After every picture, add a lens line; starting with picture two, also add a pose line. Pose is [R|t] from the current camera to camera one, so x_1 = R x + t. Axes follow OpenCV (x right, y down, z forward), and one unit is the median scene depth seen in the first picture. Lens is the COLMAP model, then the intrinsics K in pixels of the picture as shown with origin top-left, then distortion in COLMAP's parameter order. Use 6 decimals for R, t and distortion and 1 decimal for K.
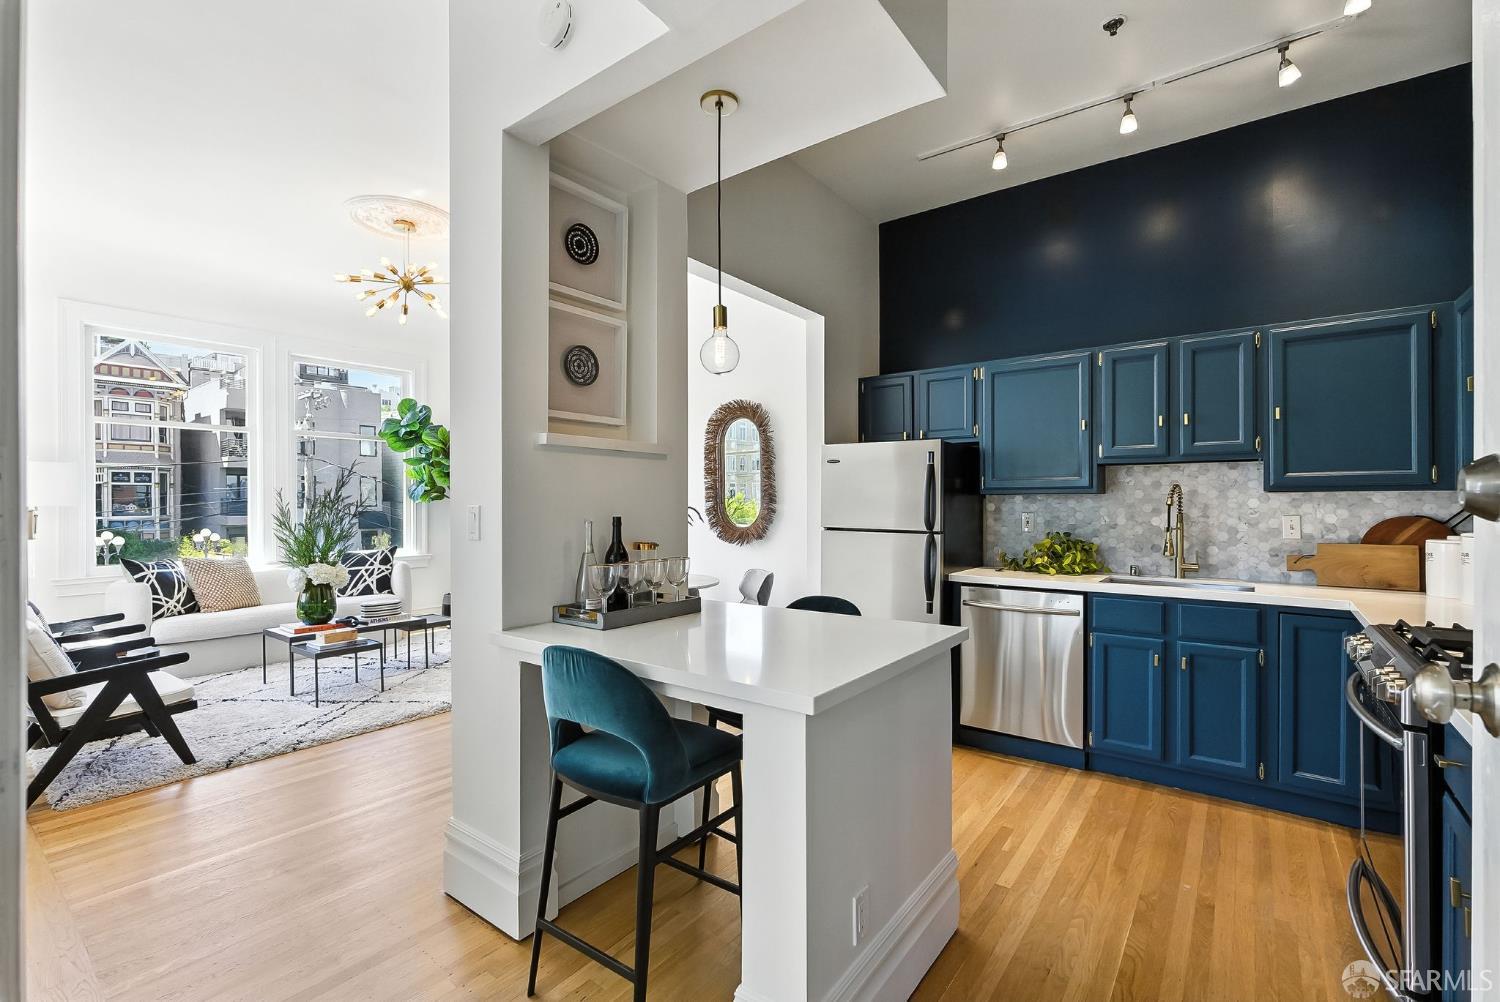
lens RADIAL K [[664.3, 0, 750.0], [0, 664.3, 501.0], [0, 0, 1]] dist [-0.005054, 0.000326]
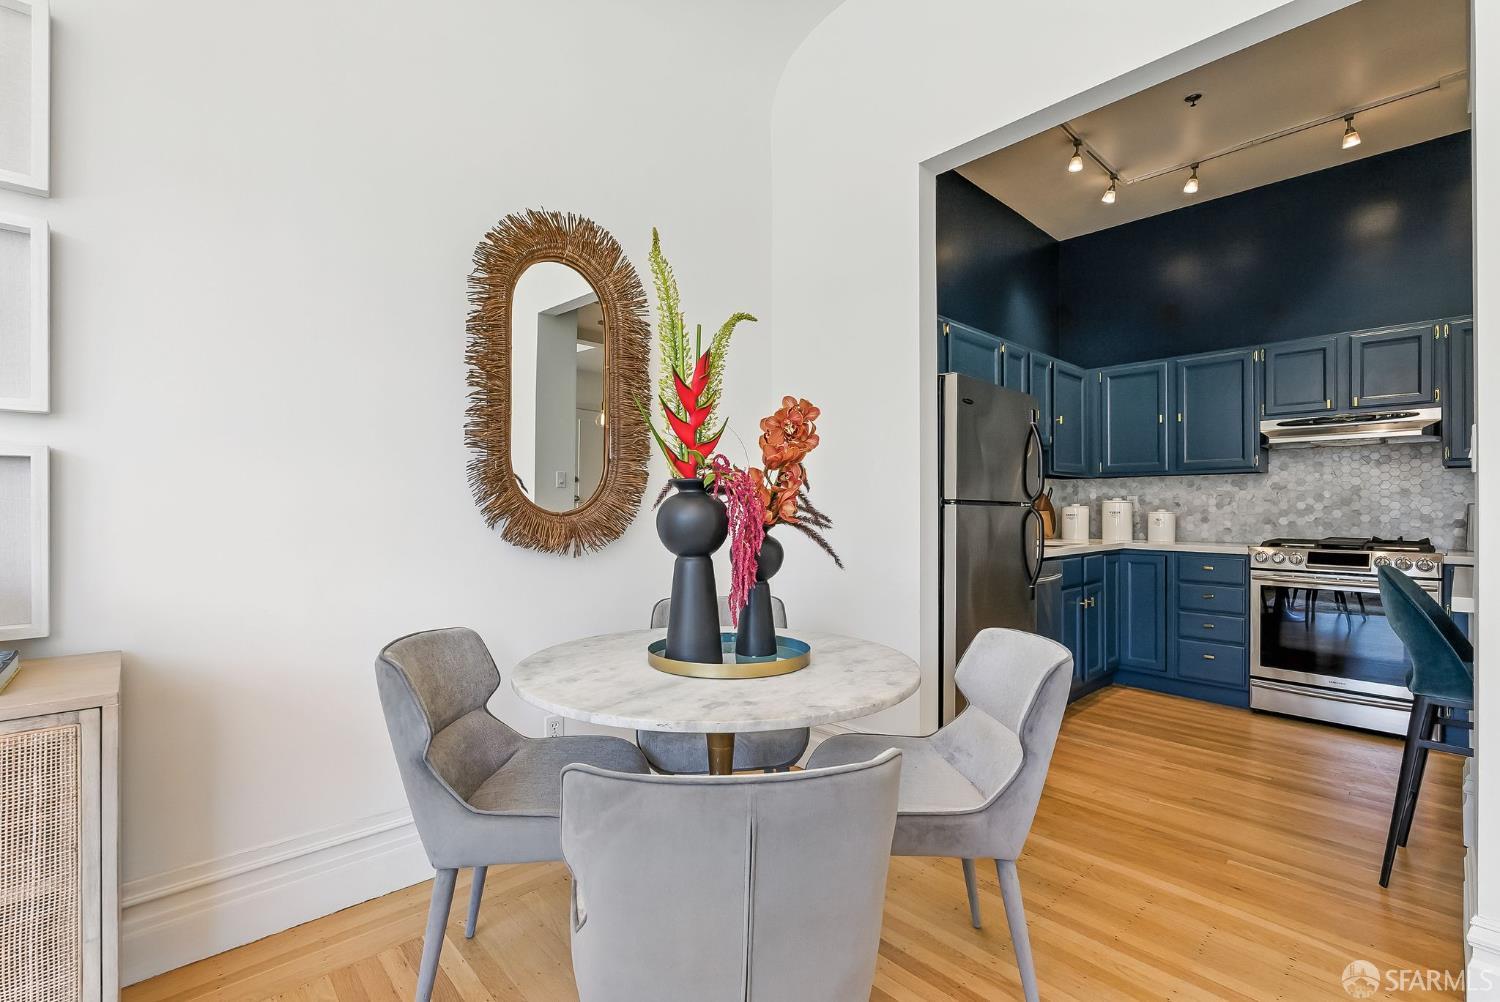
lens RADIAL K [[662.2, 0, 751.5], [0, 662.2, 504.1], [0, 0, 1]] dist [-0.003313, -0.000325]
pose [[0.169534, 0.008948, 0.985484, -0.518223], [-0.002214, 0.999960, -0.008699, 0.045865], [-0.985522, -0.000707, 0.169547, 1.003483]]
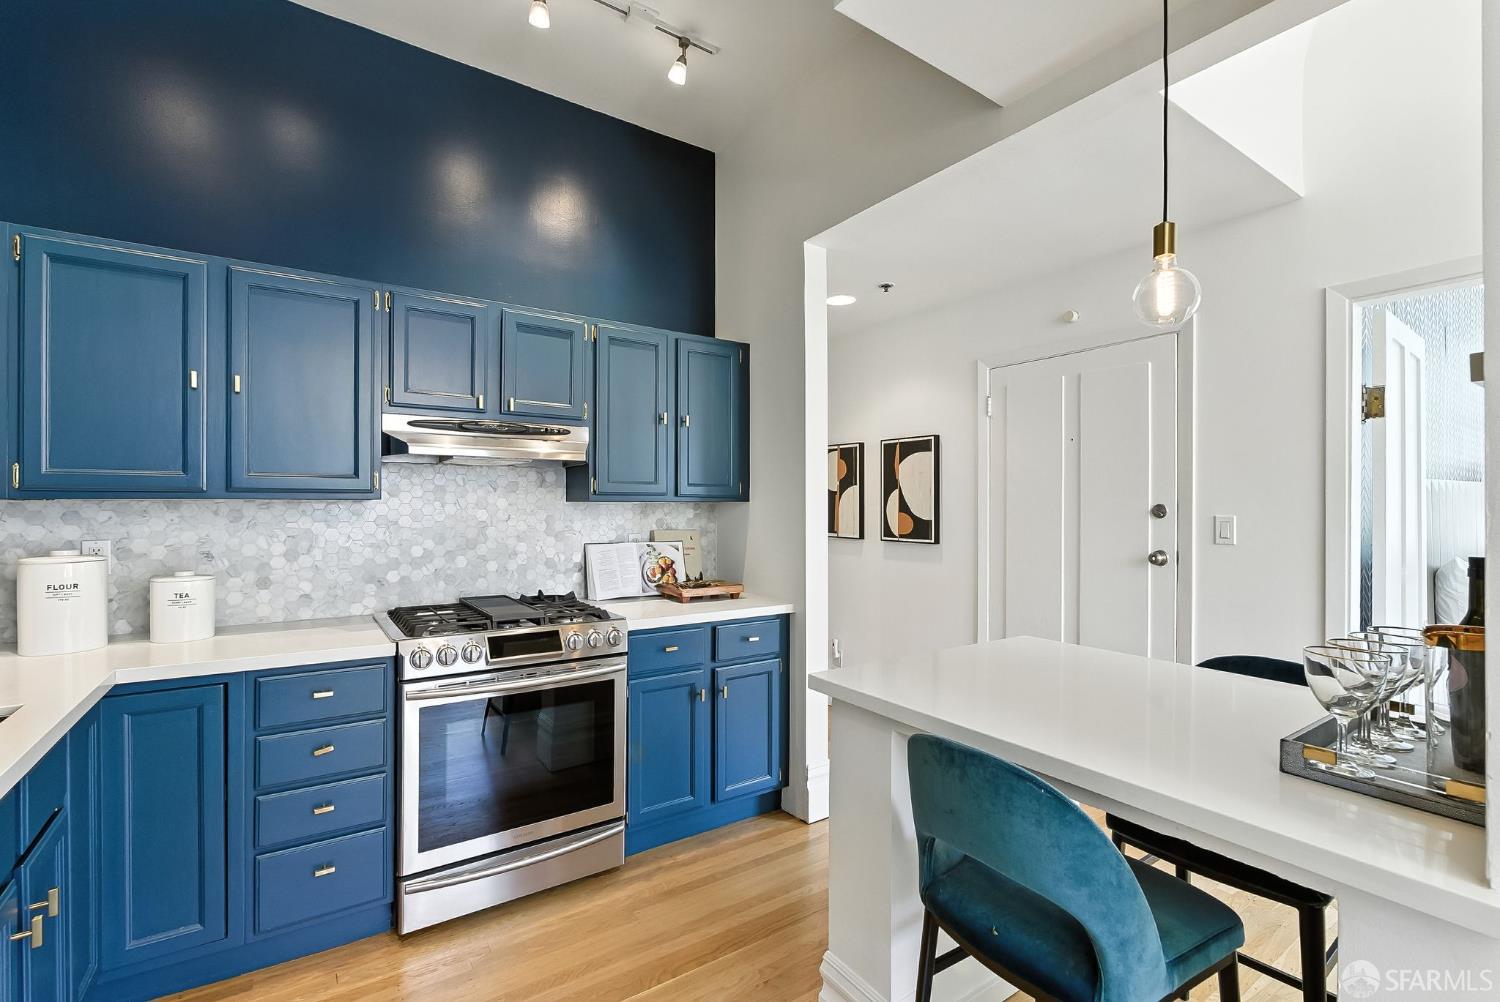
lens RADIAL K [[674.3, 0, 742.0], [0, 674.3, 505.3], [0, 0, 1]] dist [-0.000347, 0.000413]
pose [[-0.945729, 0.001014, 0.324954, 0.068342], [0.001251, 0.999999, 0.000521, -0.006021], [-0.324953, 0.000900, -0.945730, 0.882603]]
